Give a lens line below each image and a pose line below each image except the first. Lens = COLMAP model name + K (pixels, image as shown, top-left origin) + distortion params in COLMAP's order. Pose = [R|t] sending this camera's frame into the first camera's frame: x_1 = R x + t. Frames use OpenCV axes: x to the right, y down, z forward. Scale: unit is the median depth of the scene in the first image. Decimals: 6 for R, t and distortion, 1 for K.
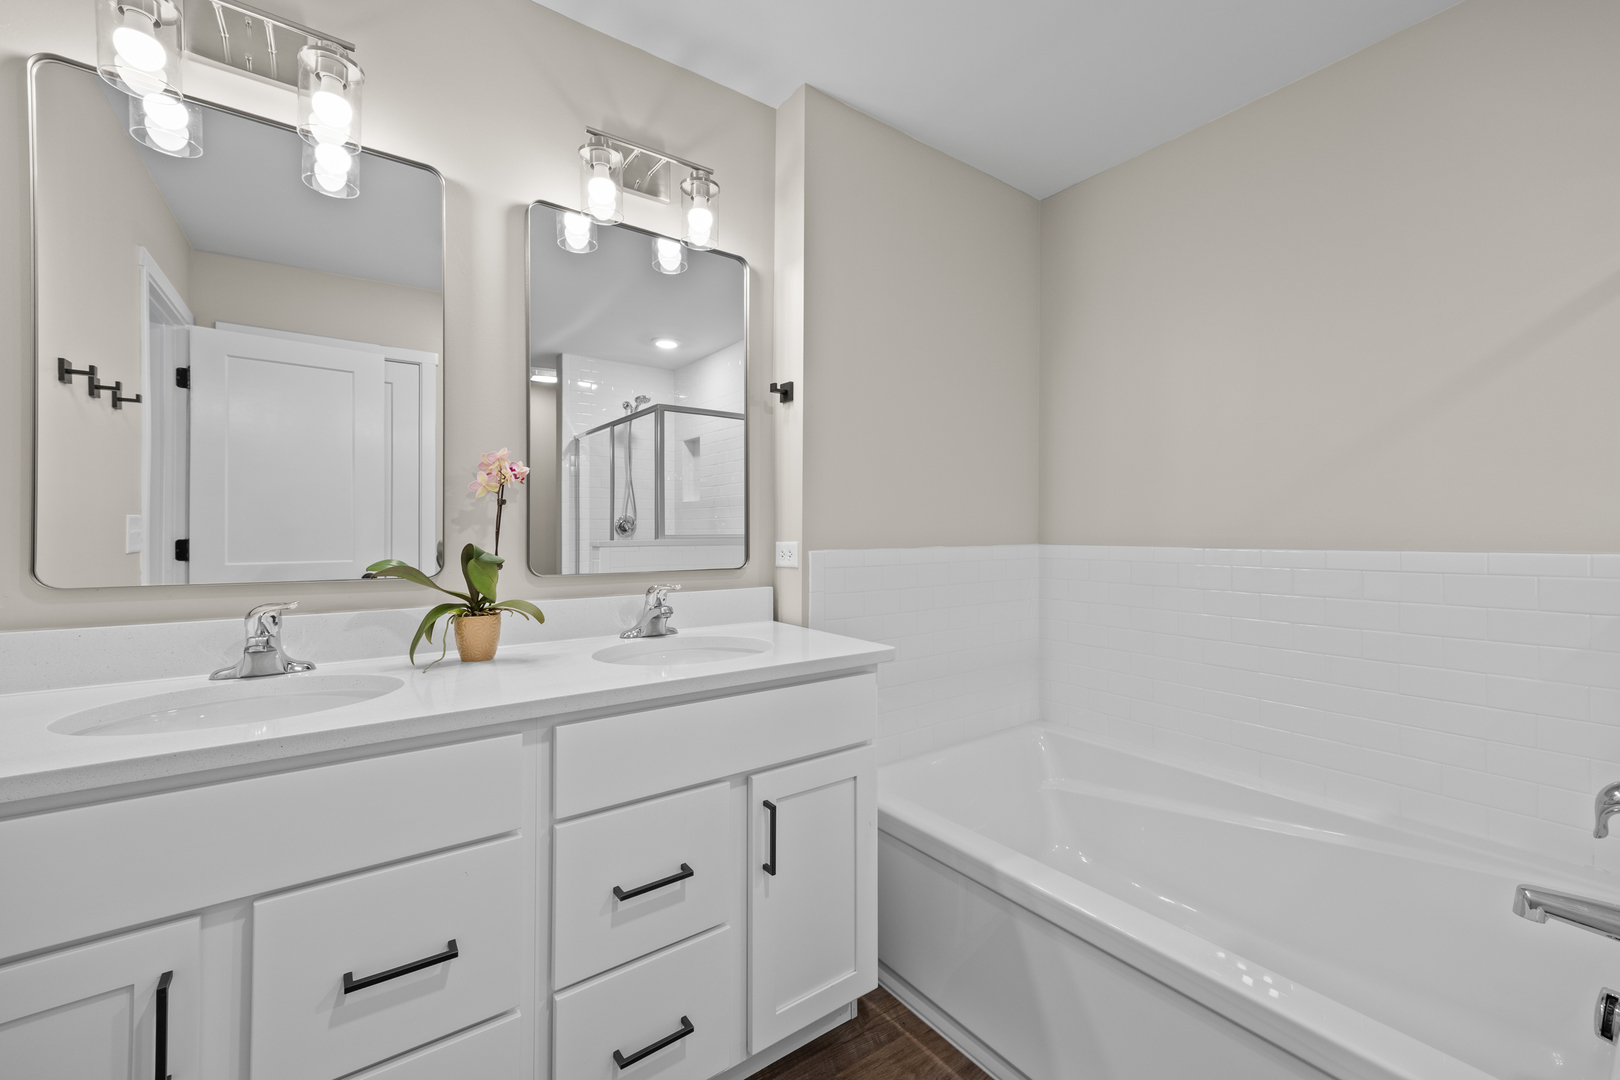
lens RADIAL K [[656.2, 0, 815.9], [0, 656.2, 532.7], [0, 0, 1]] dist [0.017460, 0.000156]
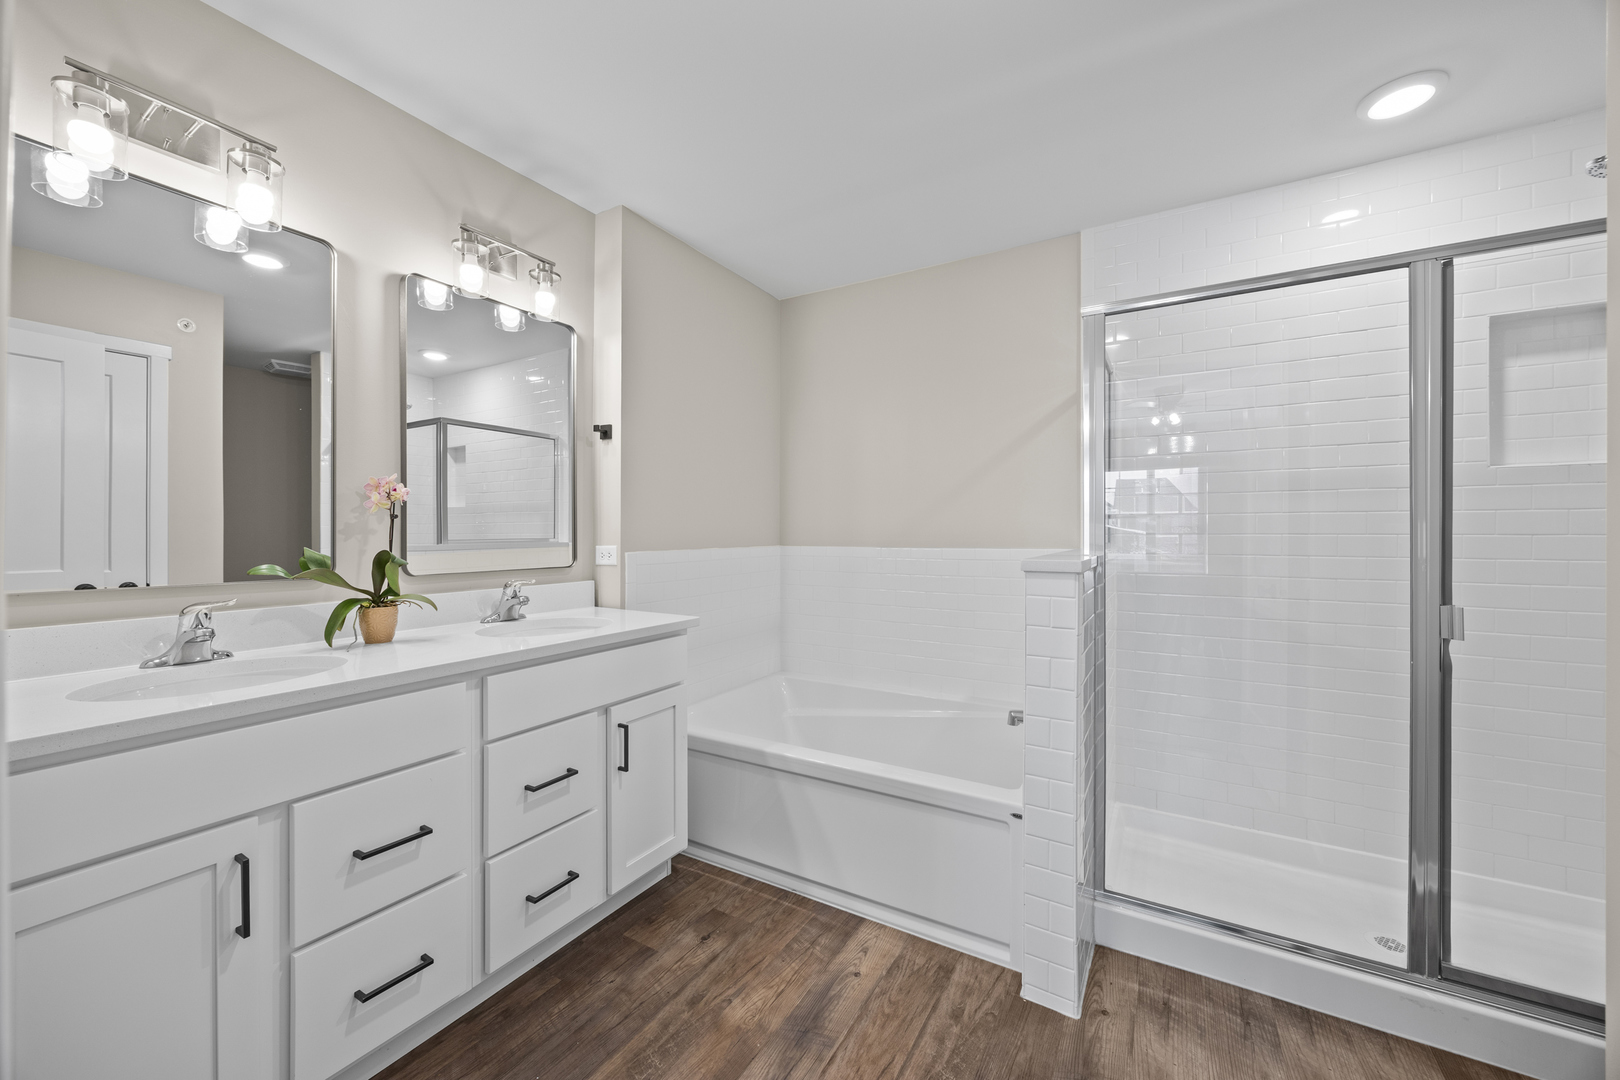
lens RADIAL K [[623.8, 0, 807.3], [0, 623.8, 536.6], [0, 0, 1]] dist [0.000967, -0.000110]
pose [[0.918651, -0.003000, 0.395059, -0.220691], [0.000593, 0.999981, 0.006213, -0.015667], [-0.395070, -0.005473, 0.918635, -0.402883]]
